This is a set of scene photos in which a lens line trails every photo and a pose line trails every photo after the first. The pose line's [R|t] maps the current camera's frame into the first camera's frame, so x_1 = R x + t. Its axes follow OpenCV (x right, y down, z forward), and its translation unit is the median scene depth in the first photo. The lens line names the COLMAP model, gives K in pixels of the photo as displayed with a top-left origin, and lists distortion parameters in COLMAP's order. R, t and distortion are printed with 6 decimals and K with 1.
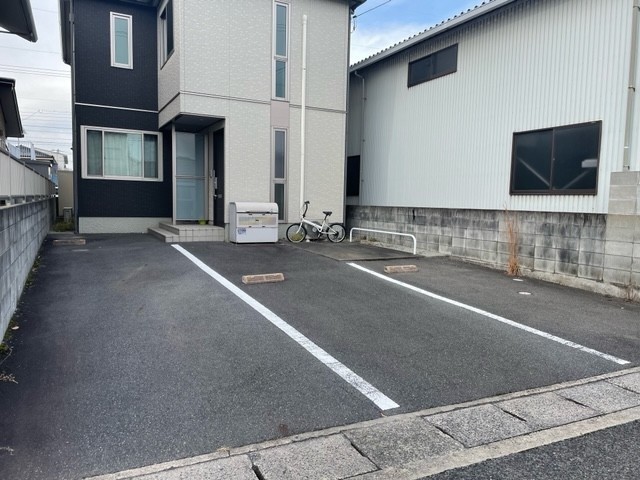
lens RADIAL K [[482.2, 0, 323.7], [0, 482.2, 240.6], [0, 0, 1]] dist [0.101362, -0.126867]
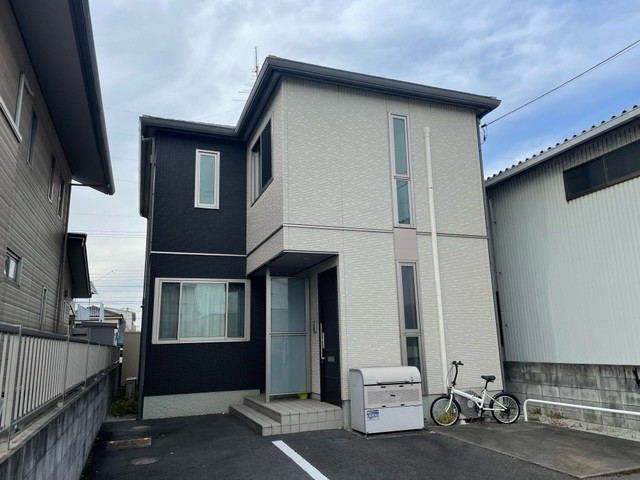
lens RADIAL K [[482.2, 0, 323.7], [0, 482.2, 240.6], [0, 0, 1]] dist [0.101362, -0.126867]
pose [[0.992196, -0.071422, -0.102207, -0.133371], [0.039038, 0.956420, -0.289374, -0.050041], [0.118420, 0.283126, 0.951744, 0.251339]]
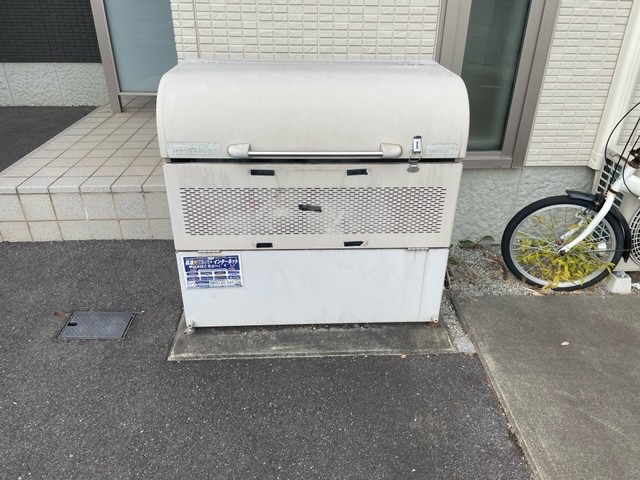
lens RADIAL K [[482.2, 0, 323.7], [0, 482.2, 240.6], [0, 0, 1]] dist [0.101362, -0.126867]
pose [[0.908621, 0.189406, -0.372200, -0.067296], [-0.026629, 0.915701, 0.400977, -0.084205], [0.416772, -0.354424, 0.837069, 0.779909]]
